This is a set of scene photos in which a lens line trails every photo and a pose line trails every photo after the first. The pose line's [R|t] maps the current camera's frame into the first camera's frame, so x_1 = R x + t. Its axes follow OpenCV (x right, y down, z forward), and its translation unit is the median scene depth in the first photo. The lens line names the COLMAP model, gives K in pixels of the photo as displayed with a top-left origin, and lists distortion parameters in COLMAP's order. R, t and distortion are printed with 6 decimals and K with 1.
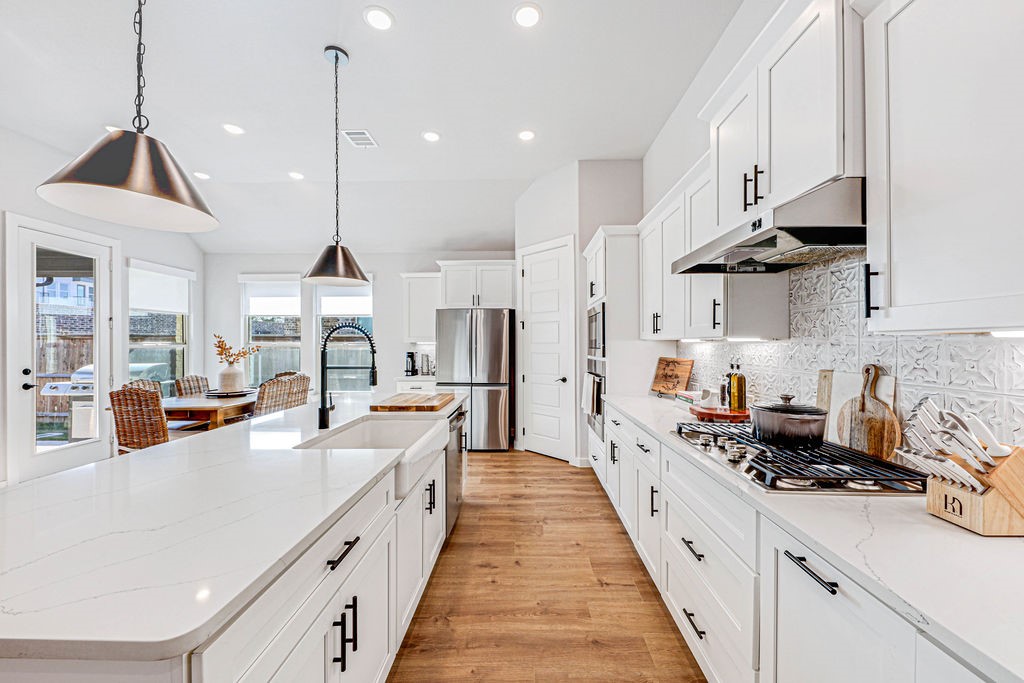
lens RADIAL K [[376.8, 0, 512.0], [0, 376.8, 341.5], [0, 0, 1]] dist [0.000455, 0.000044]
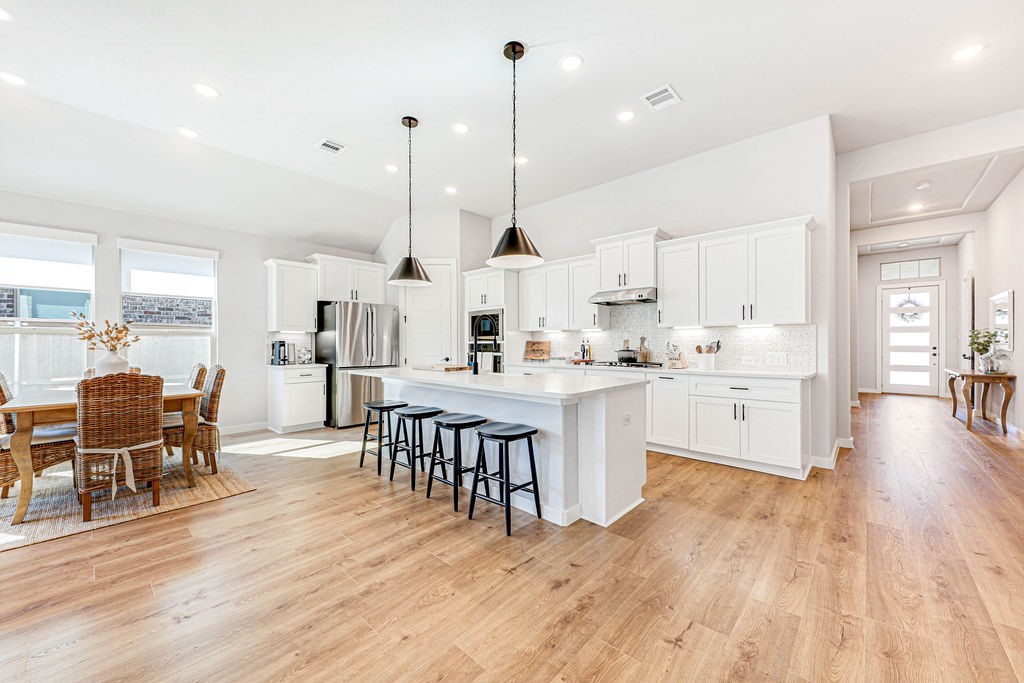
lens RADIAL K [[376.8, 0, 512.0], [0, 376.8, 341.5], [0, 0, 1]] dist [0.000455, 0.000044]
pose [[0.675302, 0.003752, 0.737532, -0.748418], [-0.005310, 0.999986, -0.000225, 0.034386], [-0.737523, -0.003764, 0.675312, -0.137753]]
